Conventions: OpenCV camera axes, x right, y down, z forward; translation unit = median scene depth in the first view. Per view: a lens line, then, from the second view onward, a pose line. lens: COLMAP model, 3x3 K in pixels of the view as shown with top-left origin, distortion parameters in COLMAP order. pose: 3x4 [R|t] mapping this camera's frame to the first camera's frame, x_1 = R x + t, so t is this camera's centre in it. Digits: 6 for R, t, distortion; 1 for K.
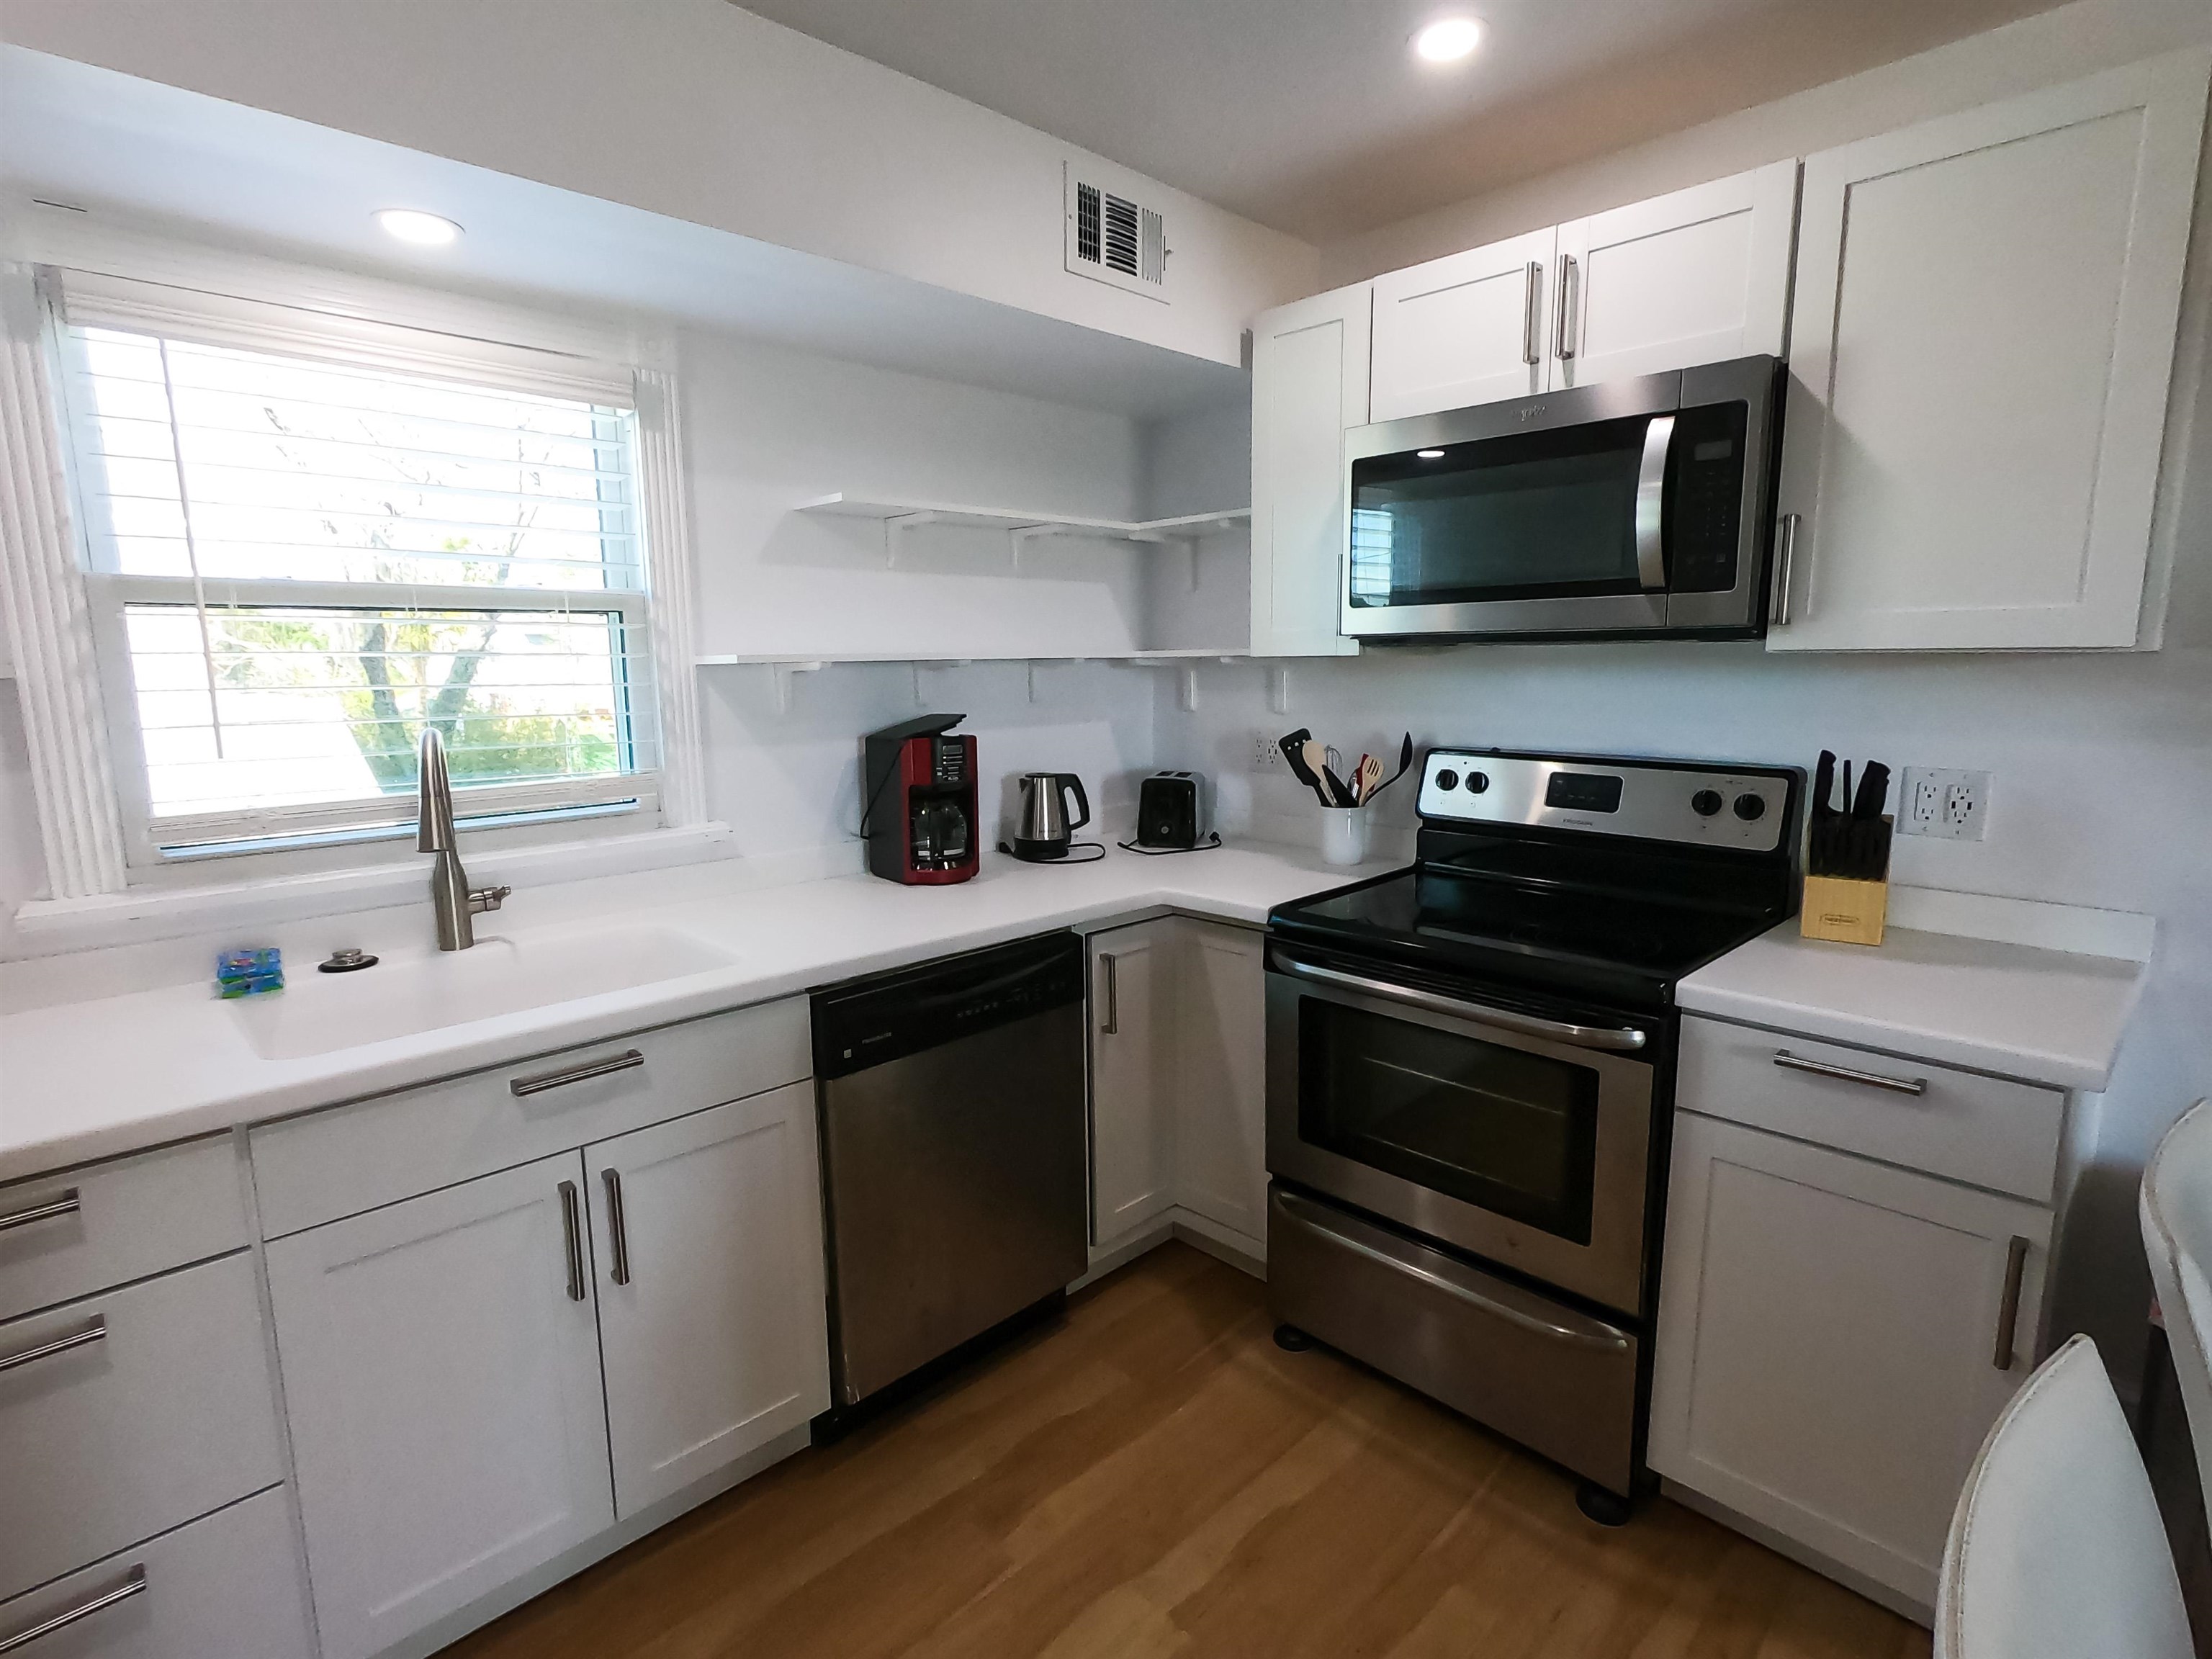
lens RADIAL K [[1105.9, 0, 1106.0], [0, 1105.9, 829.5], [0, 0, 1]] dist [0.001829, -0.001145]
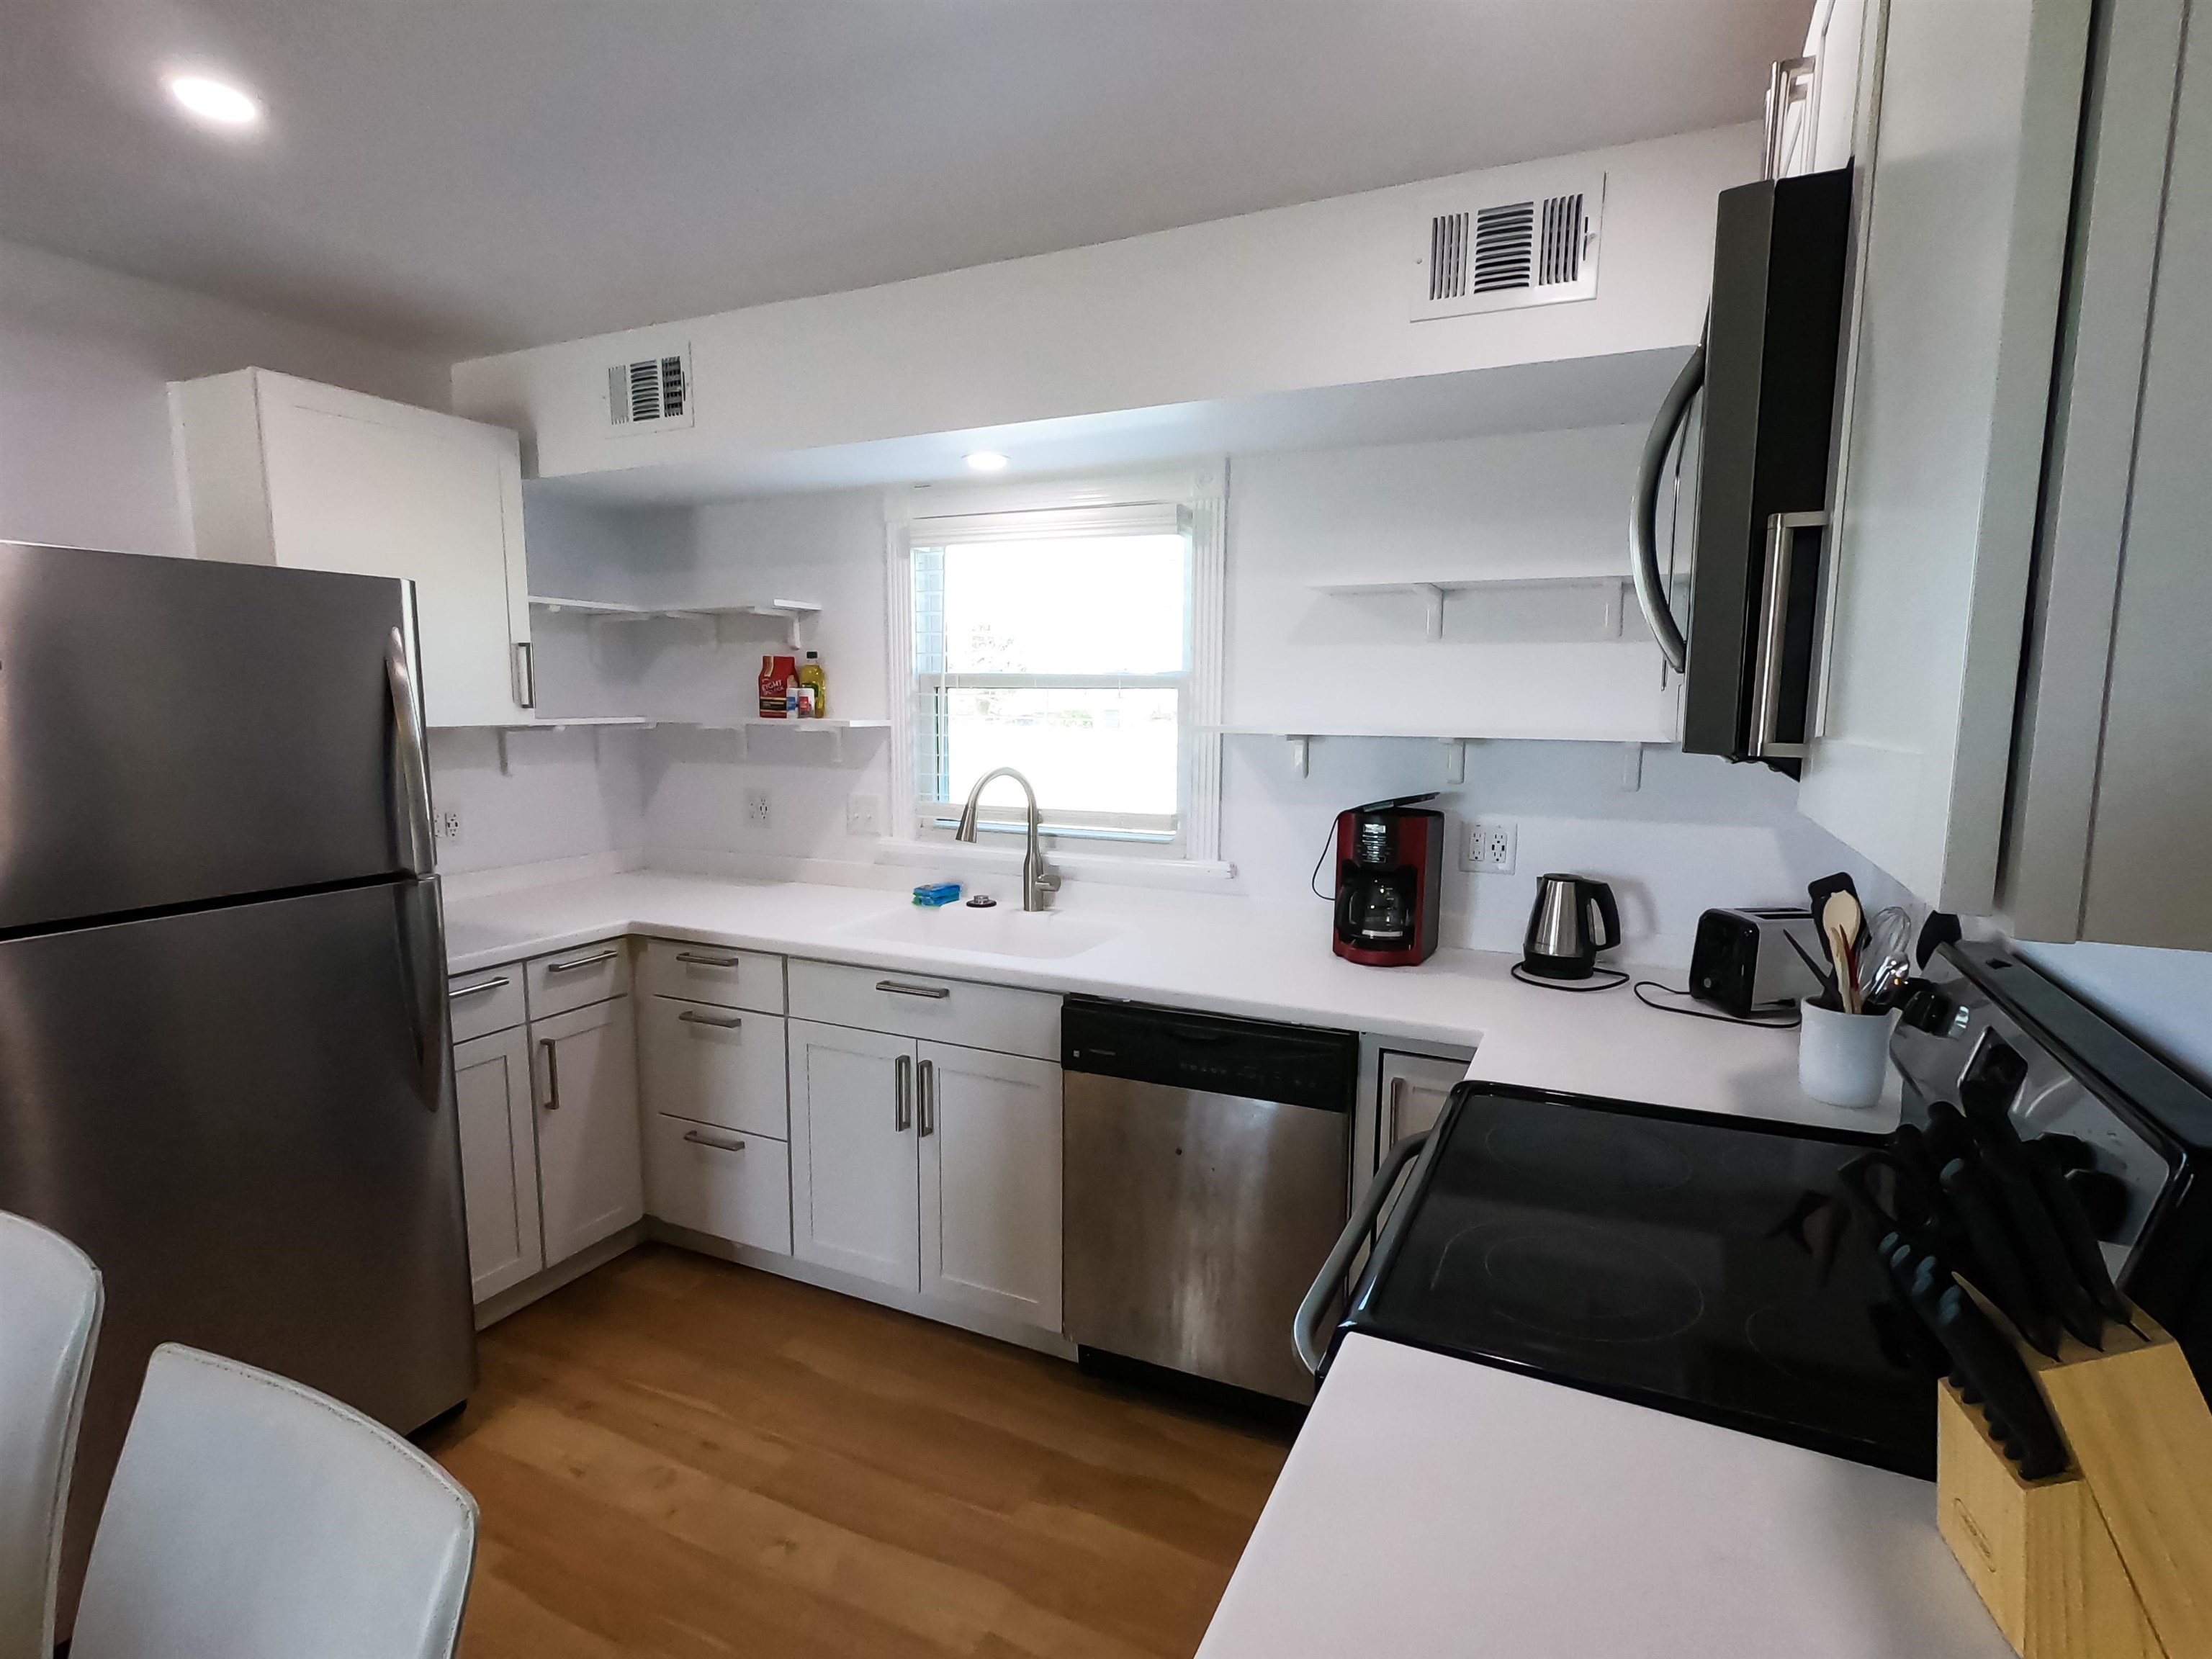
lens RADIAL K [[1113.4, 0, 1106.0], [0, 1113.4, 829.5], [0, 0, 1]] dist [-0.003356, -0.000134]
pose [[0.343566, 0.126586, -0.930558, 0.767897], [-0.156828, 0.984694, 0.076048, -0.120850], [0.925941, 0.119810, 0.358159, 0.479417]]
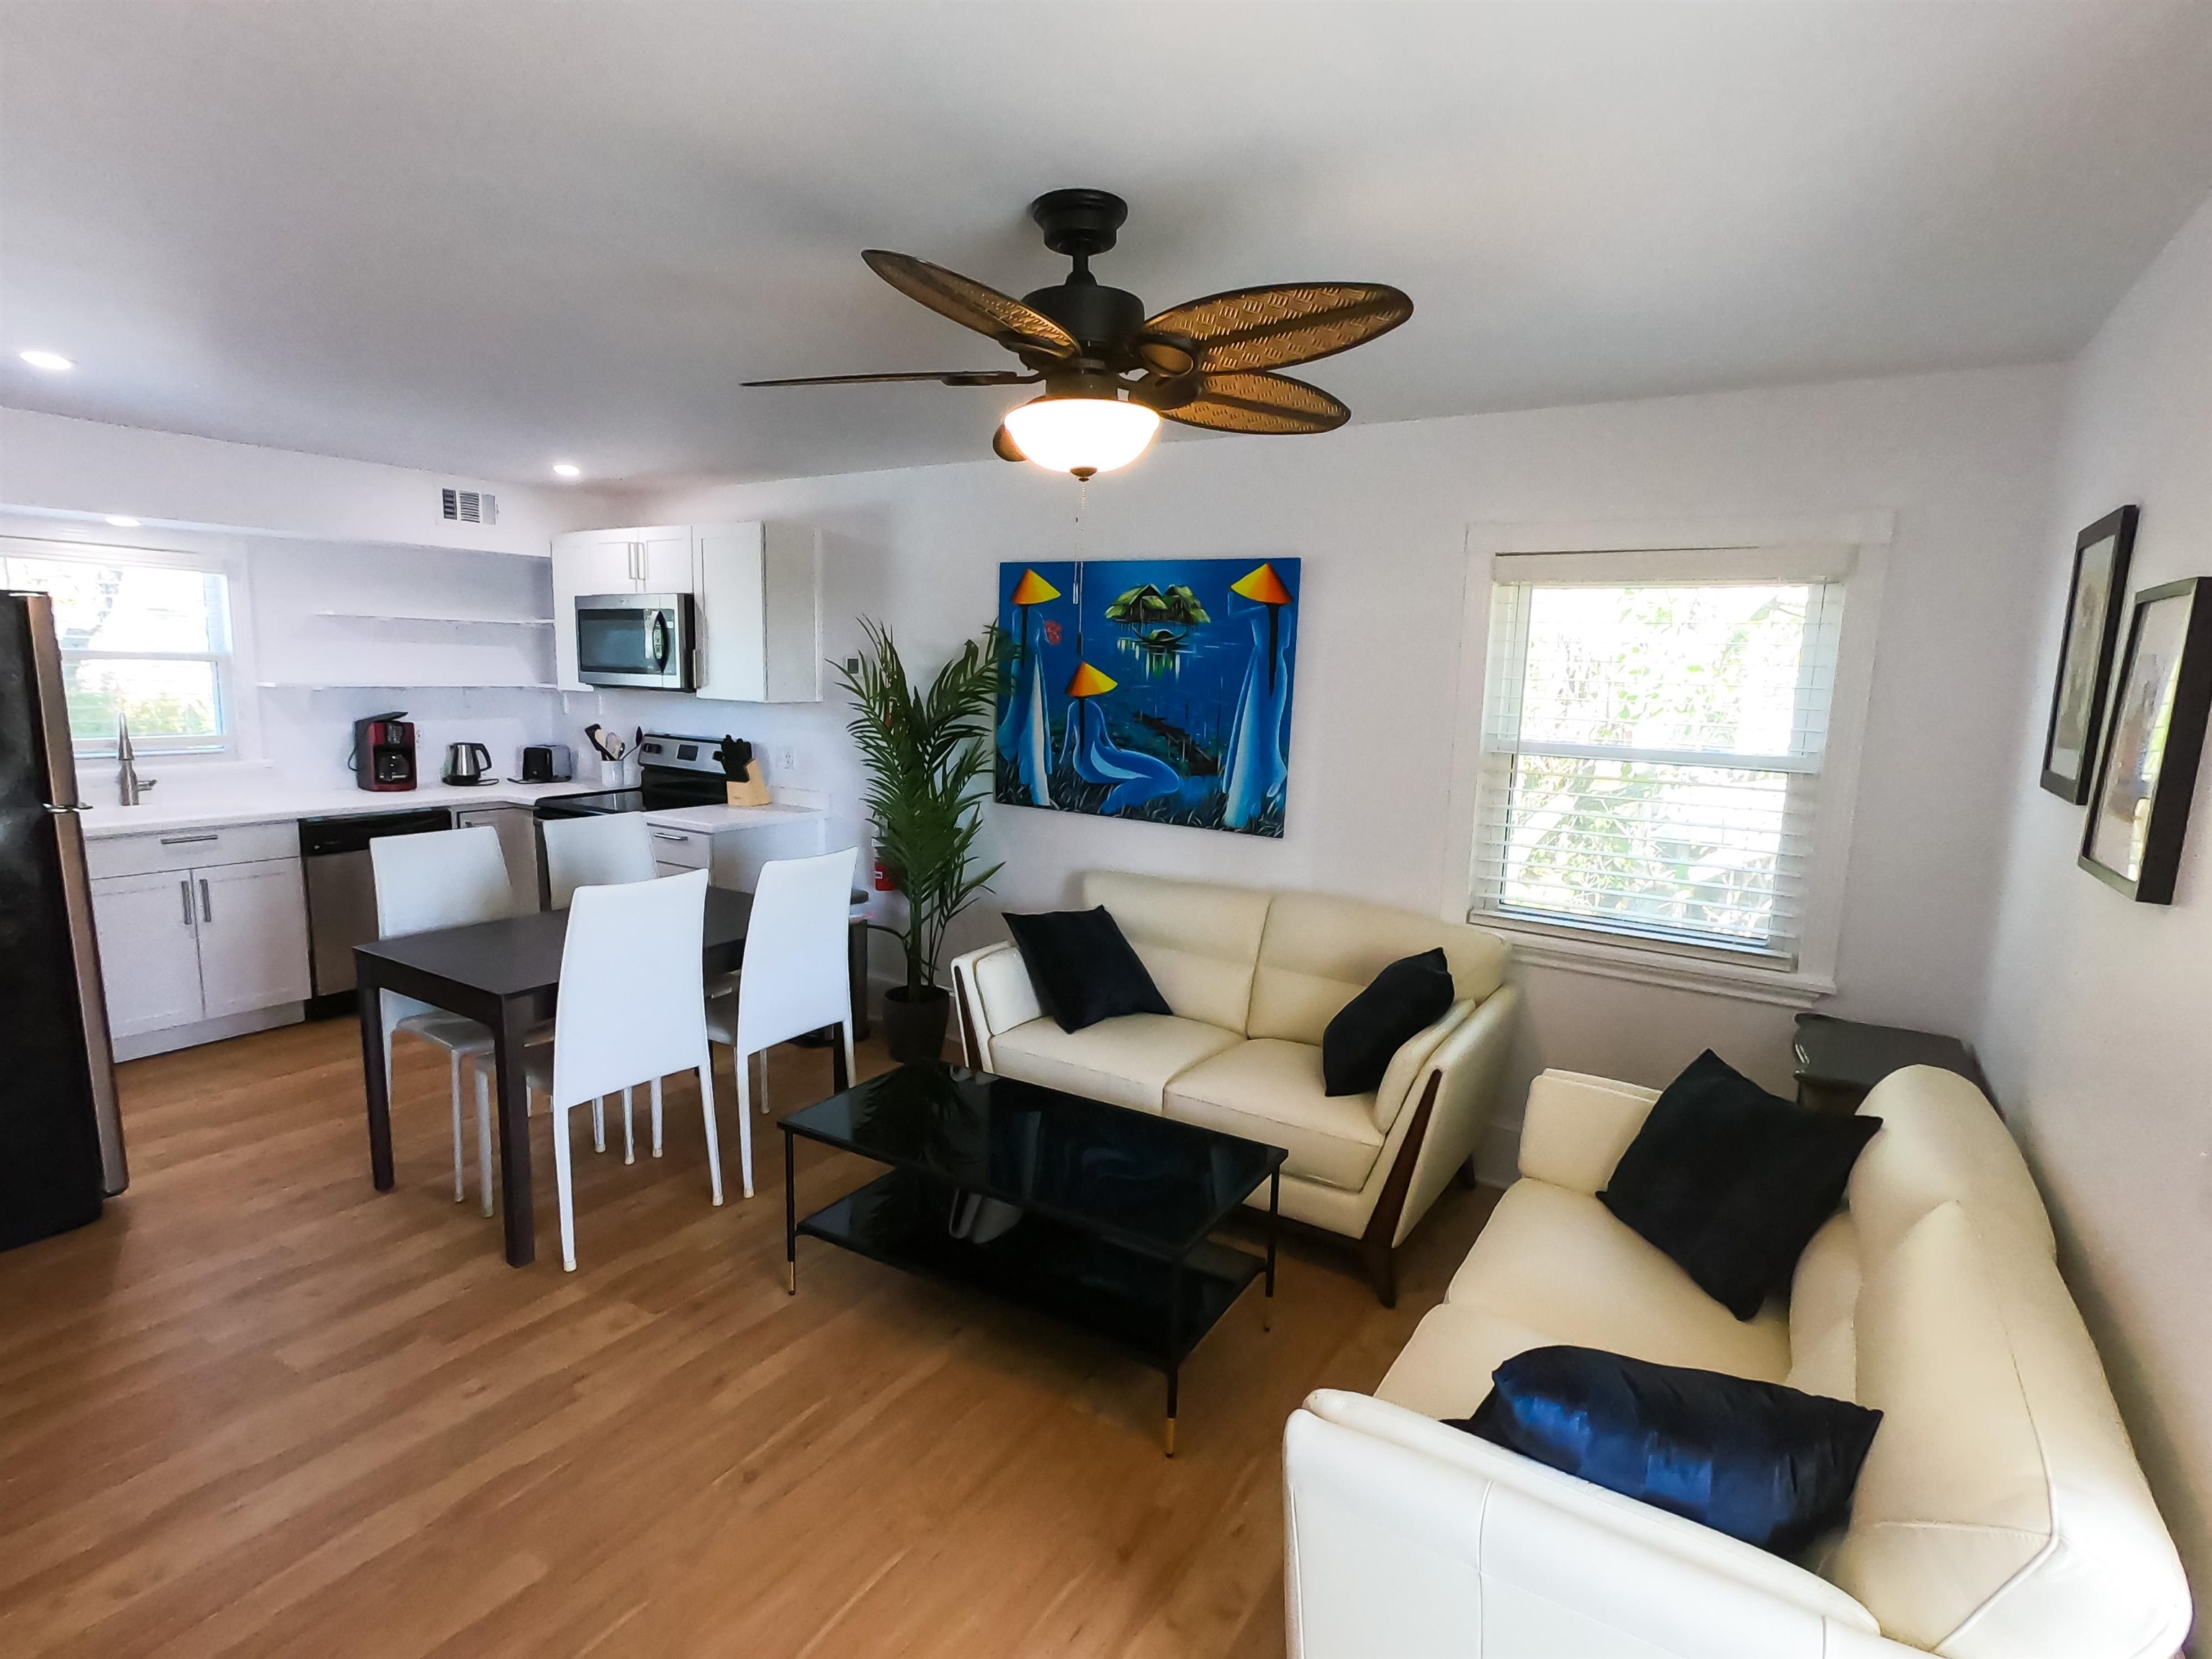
lens RADIAL K [[1105.9, 0, 1106.0], [0, 1105.9, 829.5], [0, 0, 1]] dist [0.001829, -0.001145]
pose [[0.973114, 0.004078, 0.230286, 0.791907], [-0.002227, 0.999963, -0.008297, 0.155243], [-0.230312, 0.007561, 0.973088, -1.575258]]
